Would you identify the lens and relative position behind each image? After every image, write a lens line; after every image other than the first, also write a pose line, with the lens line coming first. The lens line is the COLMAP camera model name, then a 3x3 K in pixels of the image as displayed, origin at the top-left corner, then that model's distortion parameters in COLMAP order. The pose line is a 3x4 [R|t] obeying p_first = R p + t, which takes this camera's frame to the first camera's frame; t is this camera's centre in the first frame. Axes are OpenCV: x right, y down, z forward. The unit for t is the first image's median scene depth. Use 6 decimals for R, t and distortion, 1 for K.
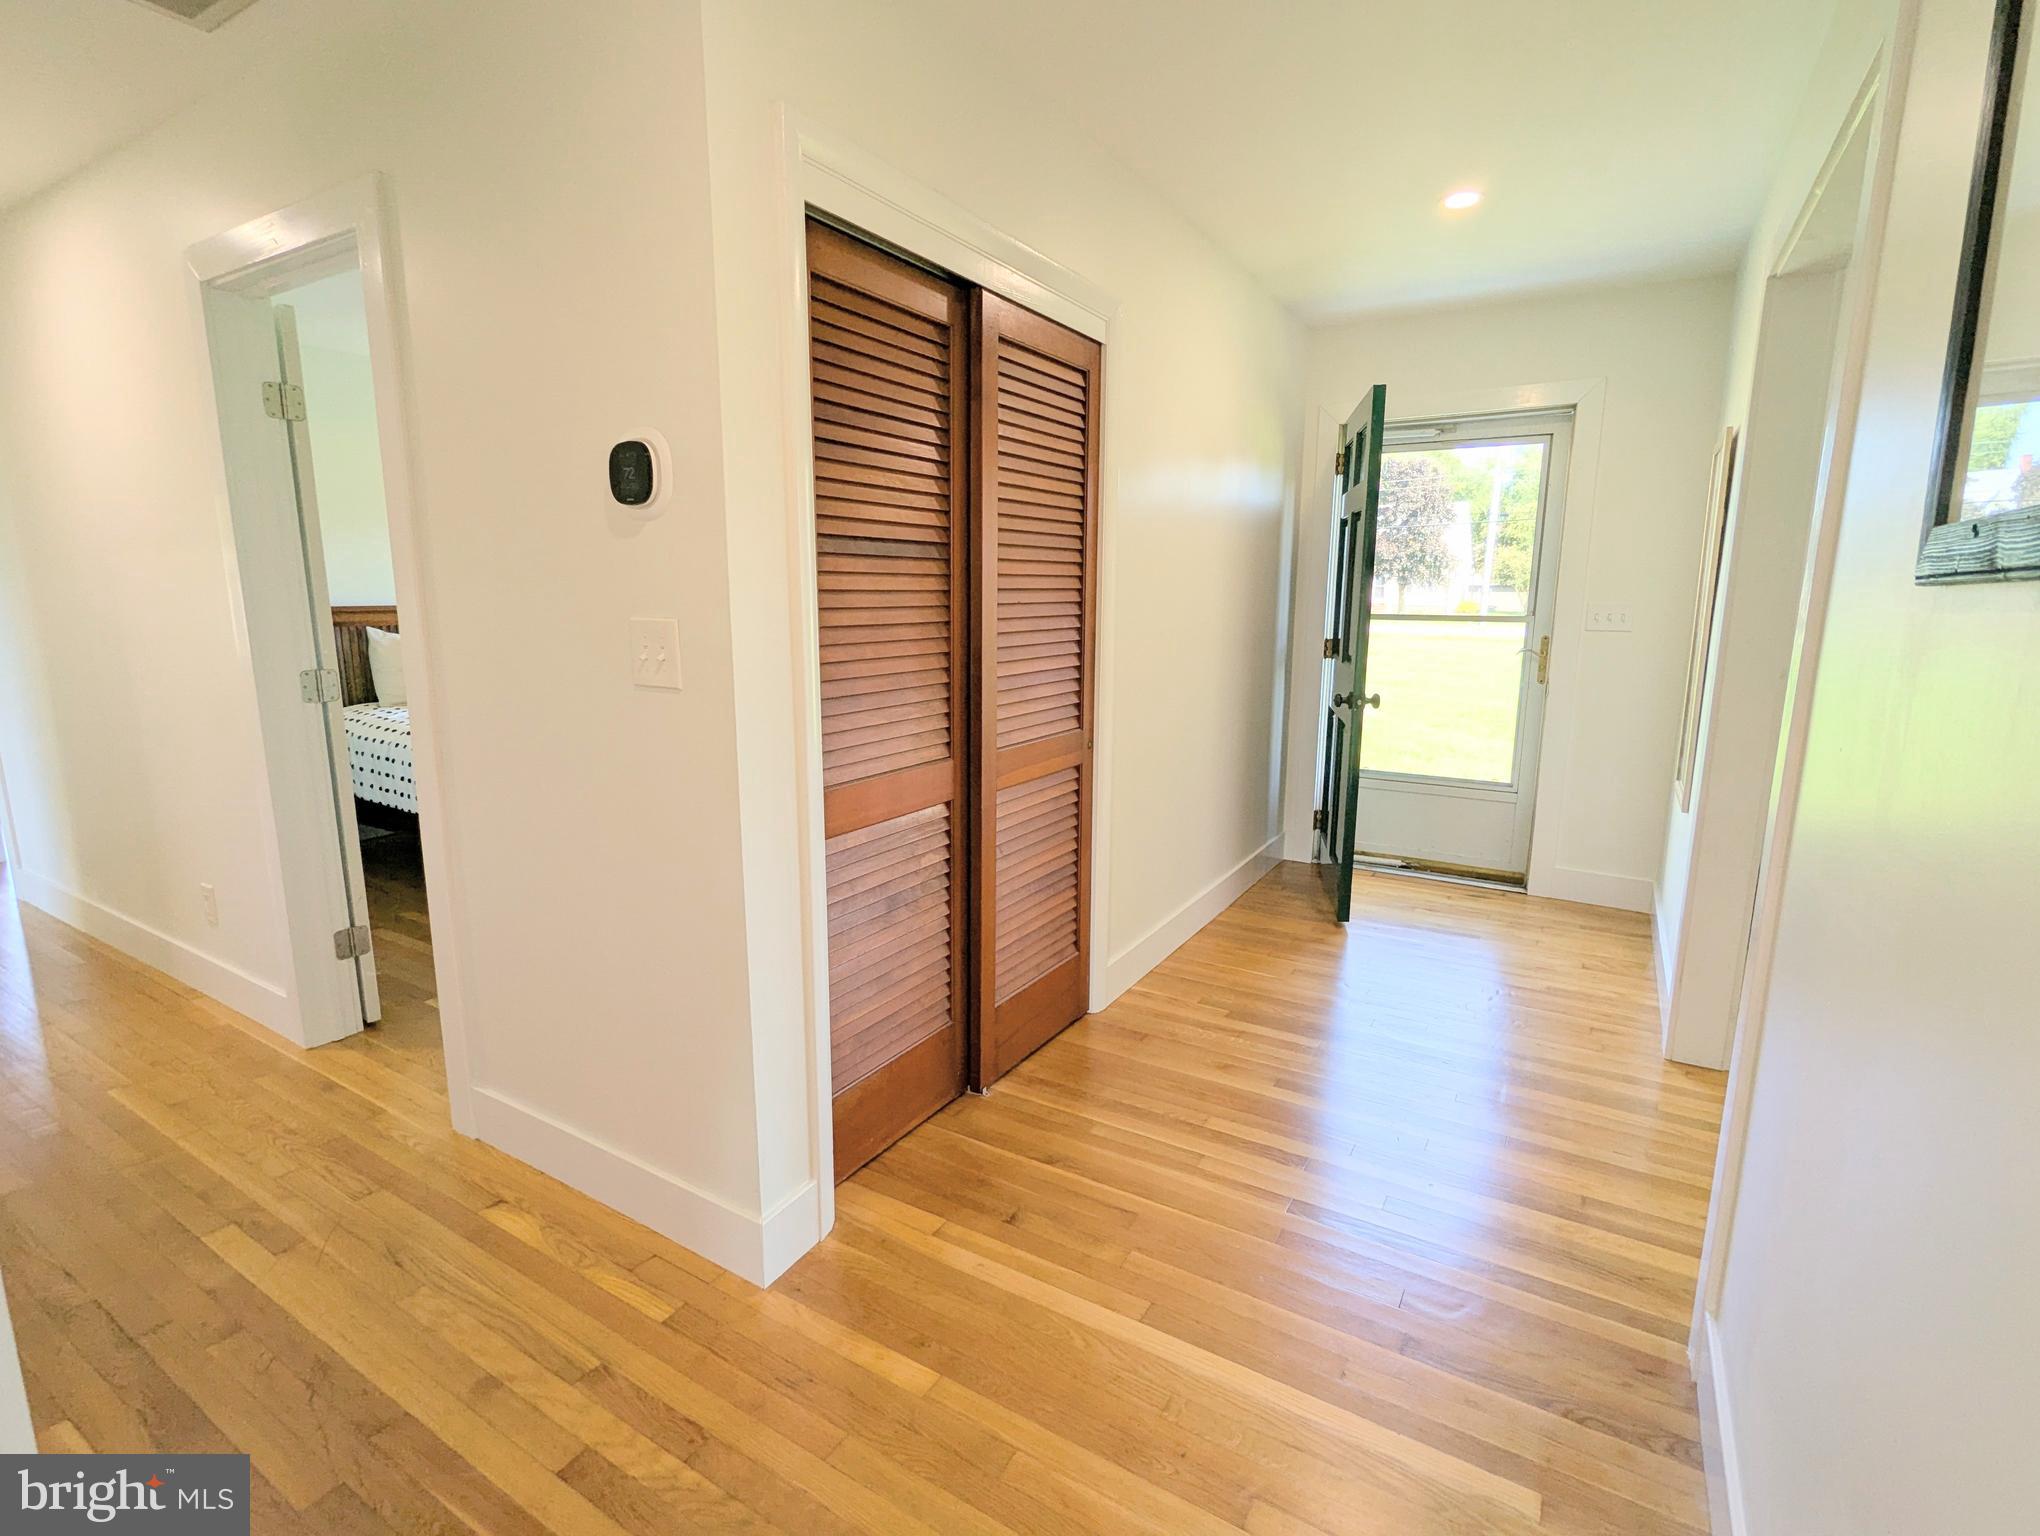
lens RADIAL K [[977.0, 0, 1014.0], [0, 977.0, 764.0], [0, 0, 1]] dist [0.004087, 0.000149]
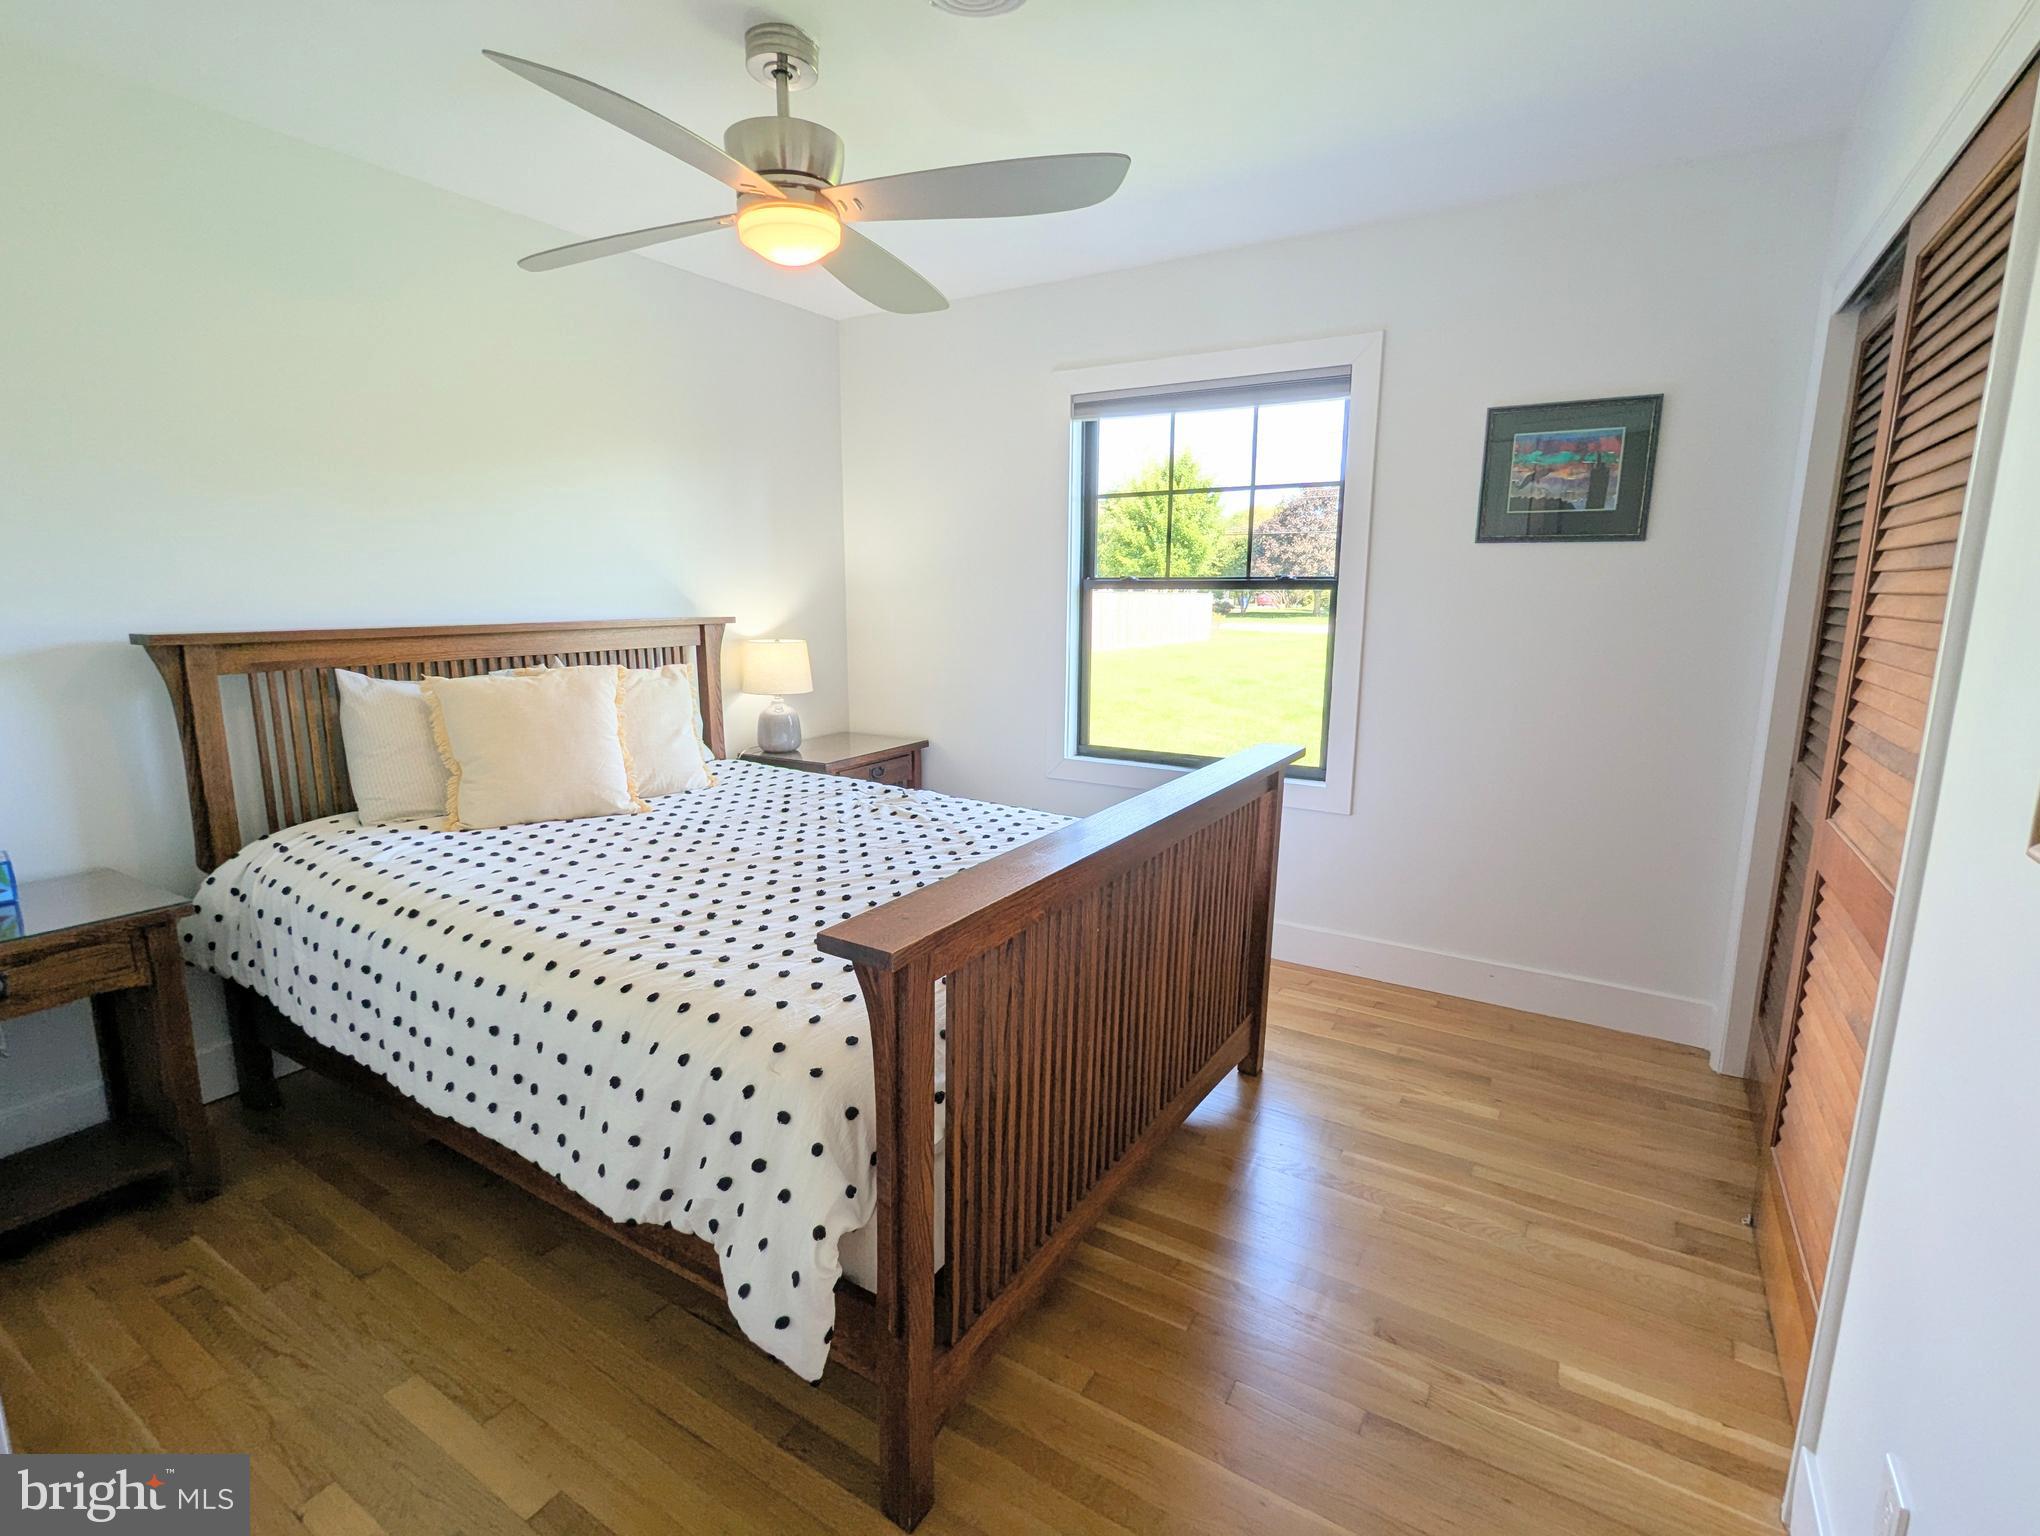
lens RADIAL K [[977.0, 0, 1015.9], [0, 977.0, 767.6], [0, 0, 1]] dist [0.004087, 0.000149]
pose [[0.999938, 0.004782, -0.010071, -0.521941], [-0.004768, 0.999988, 0.001477, -0.160862], [0.010078, -0.001429, 0.999948, 0.857248]]
